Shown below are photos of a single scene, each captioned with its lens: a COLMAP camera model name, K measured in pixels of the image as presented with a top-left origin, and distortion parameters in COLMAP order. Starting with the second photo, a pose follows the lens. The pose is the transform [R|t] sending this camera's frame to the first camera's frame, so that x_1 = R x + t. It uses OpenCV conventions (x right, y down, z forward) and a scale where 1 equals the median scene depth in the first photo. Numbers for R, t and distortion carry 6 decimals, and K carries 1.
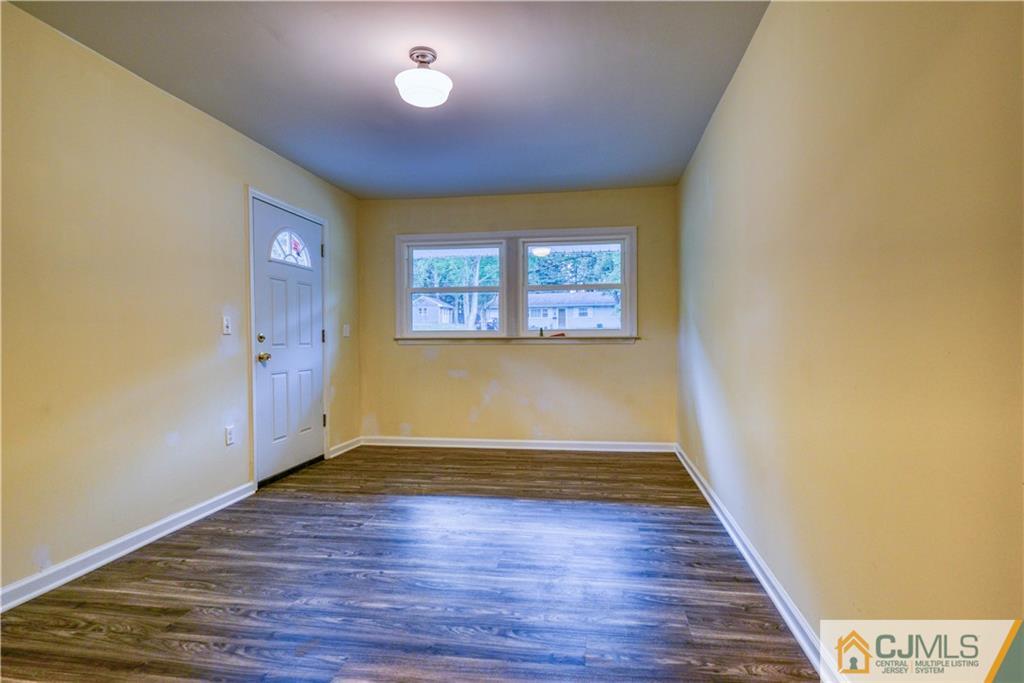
lens RADIAL K [[509.3, 0, 507.1], [0, 509.3, 338.5], [0, 0, 1]] dist [-0.000127, -0.009690]
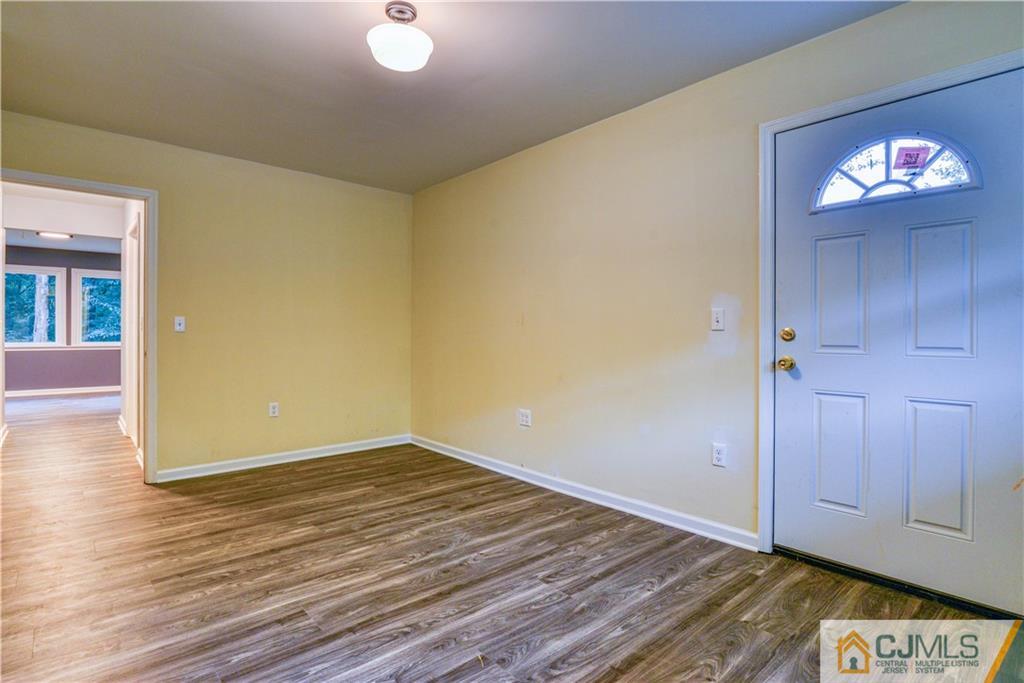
lens RADIAL K [[509.3, 0, 507.1], [0, 509.3, 338.5], [0, 0, 1]] dist [-0.000127, -0.009690]
pose [[-0.618002, 0.014135, -0.786050, 0.354546], [-0.002571, 0.999797, 0.020000, -0.012176], [0.786172, 0.014381, -0.617840, 1.479230]]
